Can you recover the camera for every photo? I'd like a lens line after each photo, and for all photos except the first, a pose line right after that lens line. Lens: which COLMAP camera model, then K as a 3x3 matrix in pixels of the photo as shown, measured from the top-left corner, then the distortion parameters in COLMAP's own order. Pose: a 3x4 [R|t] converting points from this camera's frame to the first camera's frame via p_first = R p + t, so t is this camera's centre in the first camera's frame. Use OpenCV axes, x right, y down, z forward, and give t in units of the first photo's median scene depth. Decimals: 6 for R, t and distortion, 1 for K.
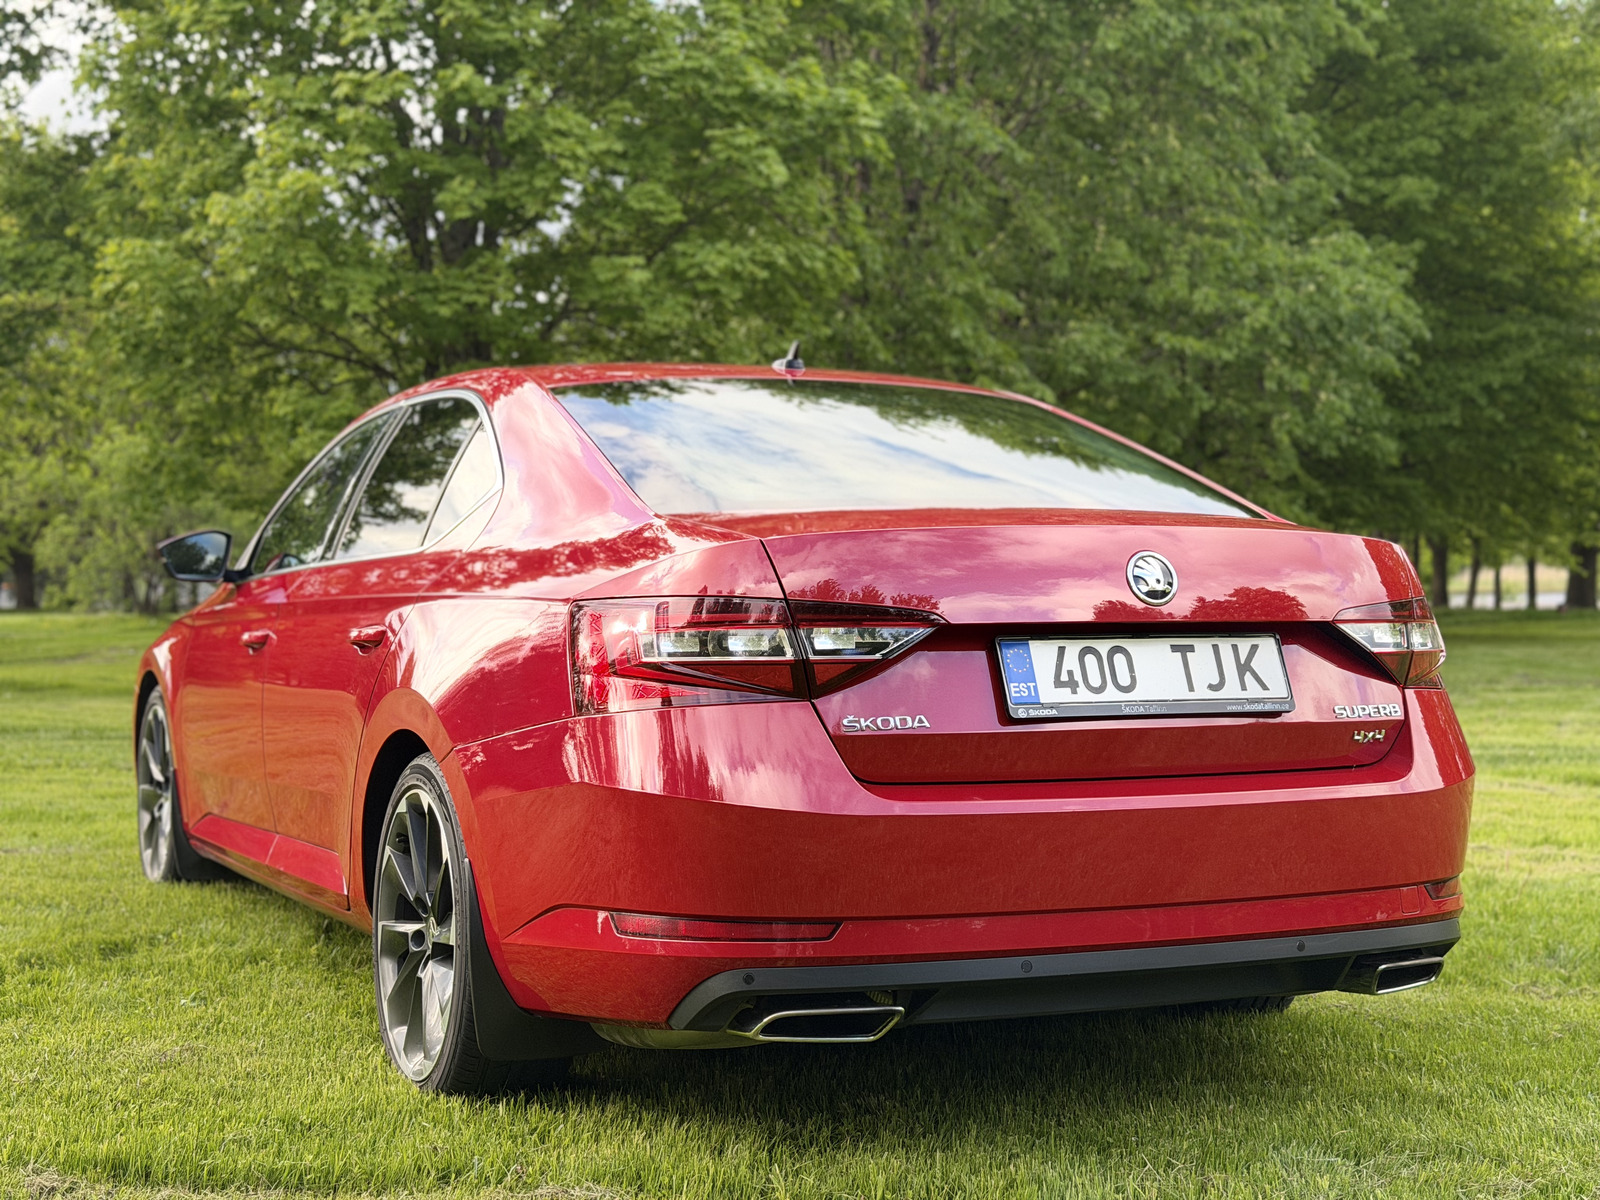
lens RADIAL K [[2082.0, 0, 800.0], [0, 2082.0, 600.0], [0, 0, 1]] dist [0.370934, -1.428030]
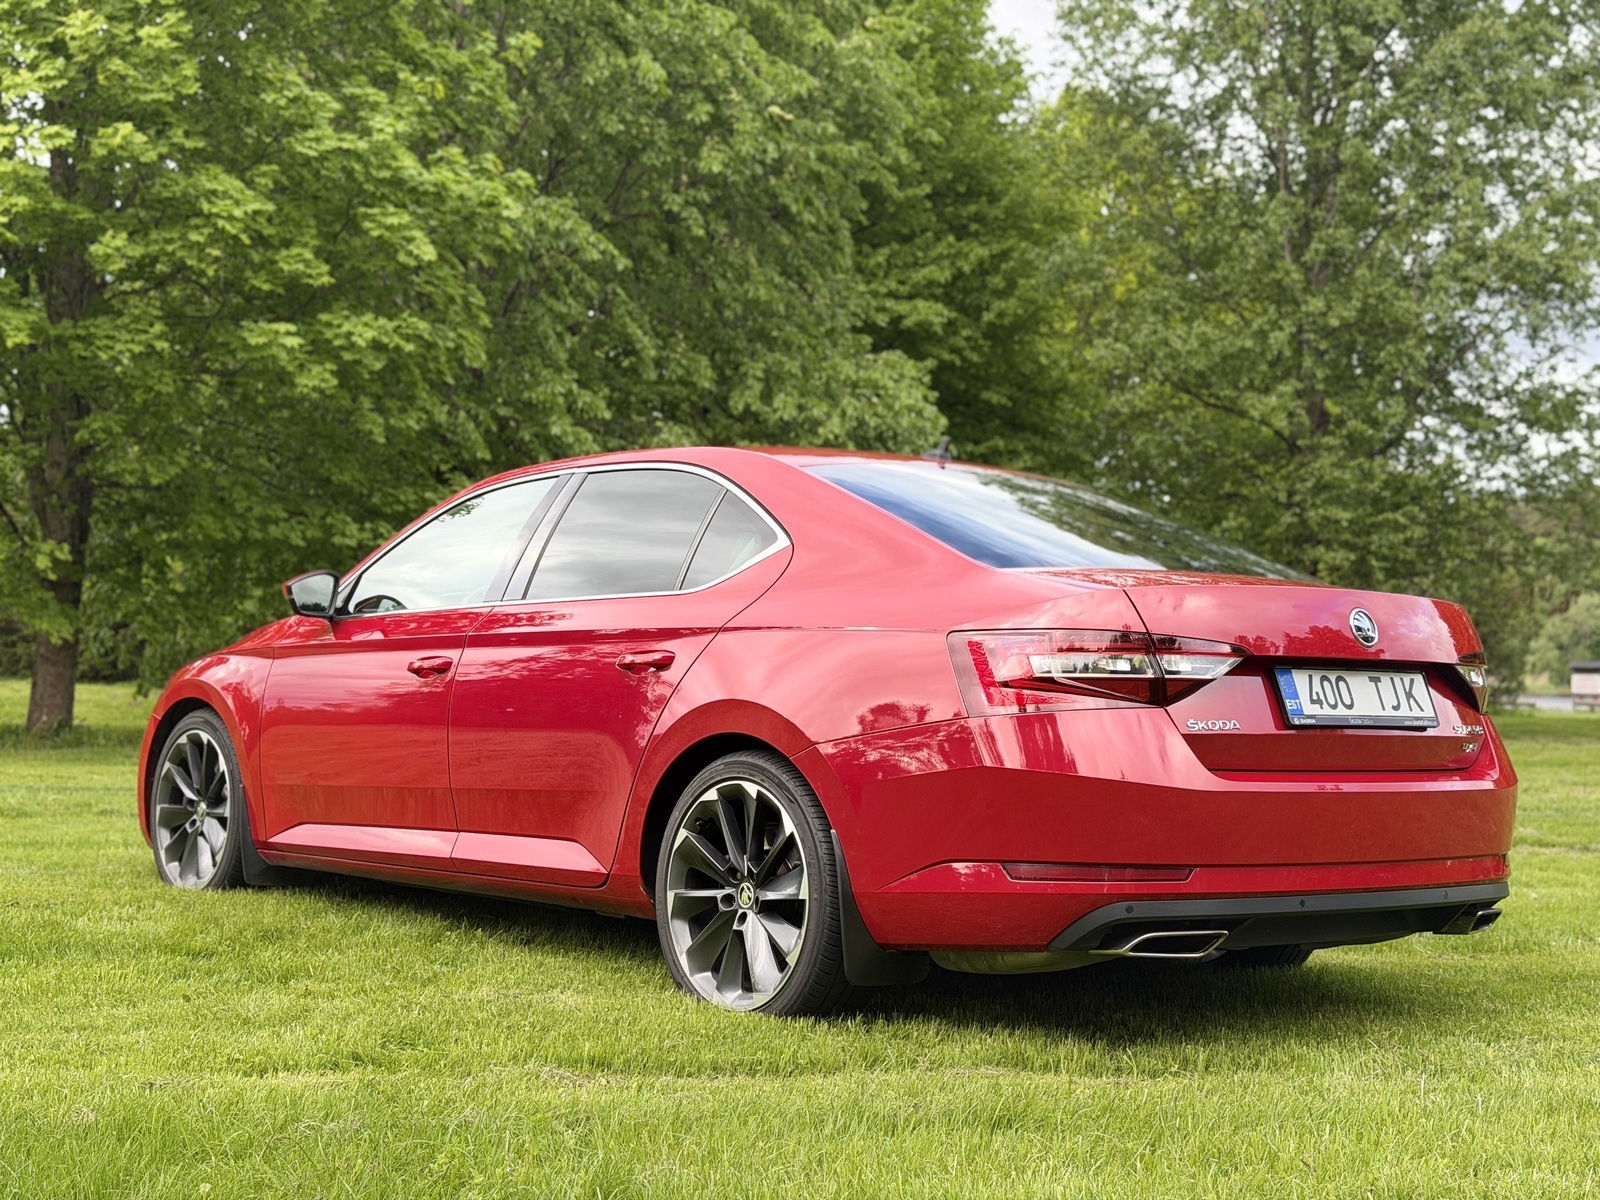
lens RADIAL K [[2088.3, 0, 800.0], [0, 2088.3, 600.0], [0, 0, 1]] dist [-0.142946, 1.277863]
pose [[0.966354, 0.039665, 0.254139, -0.447753], [-0.029896, 0.998662, -0.042190, 0.033475], [-0.255473, 0.033173, 0.966247, -0.192539]]
